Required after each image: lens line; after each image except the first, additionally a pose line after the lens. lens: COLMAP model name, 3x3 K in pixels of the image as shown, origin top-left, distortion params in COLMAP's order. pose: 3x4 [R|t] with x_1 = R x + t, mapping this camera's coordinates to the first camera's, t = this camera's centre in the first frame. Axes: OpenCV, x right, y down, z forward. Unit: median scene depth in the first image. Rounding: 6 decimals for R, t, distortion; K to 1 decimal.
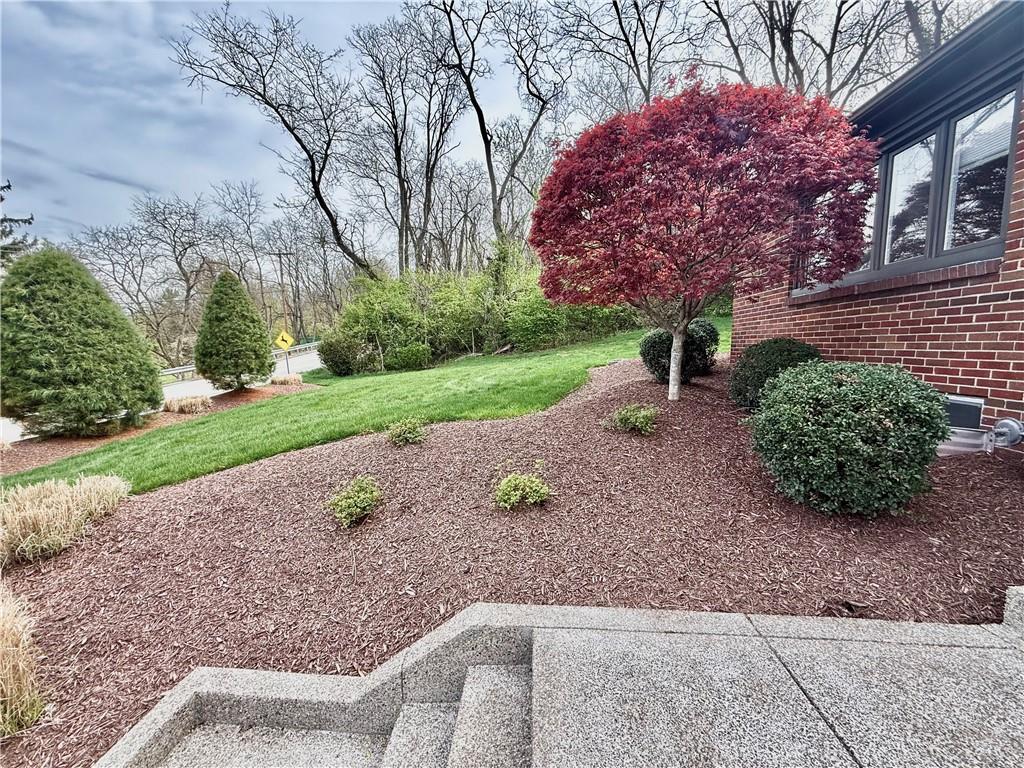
lens RADIAL K [[411.7, 0, 516.1], [0, 411.7, 384.9], [0, 0, 1]] dist [0.000775, 0.000090]
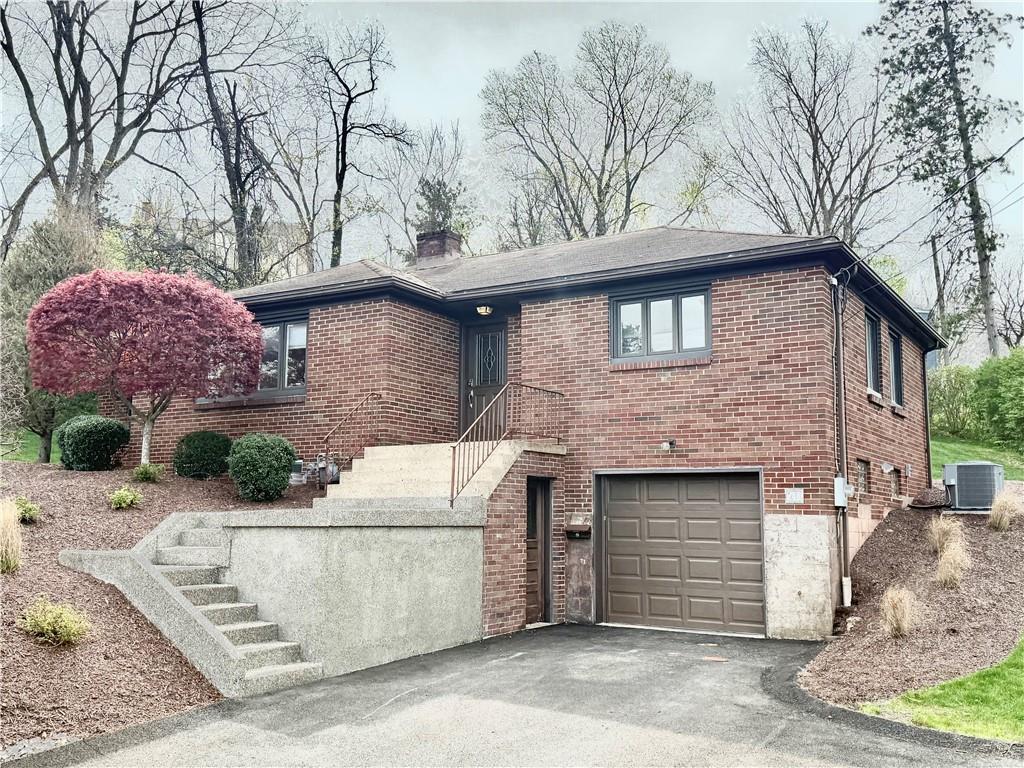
lens RADIAL K [[1018.3, 0, 511.9], [0, 1018.3, 383.4], [0, 0, 1]] dist [0.020106, 0.000000]
pose [[0.471064, 0.122853, 0.873502, -2.676440], [0.076867, 0.980770, -0.179393, 0.602971], [-0.878744, 0.151649, 0.452562, -2.132144]]
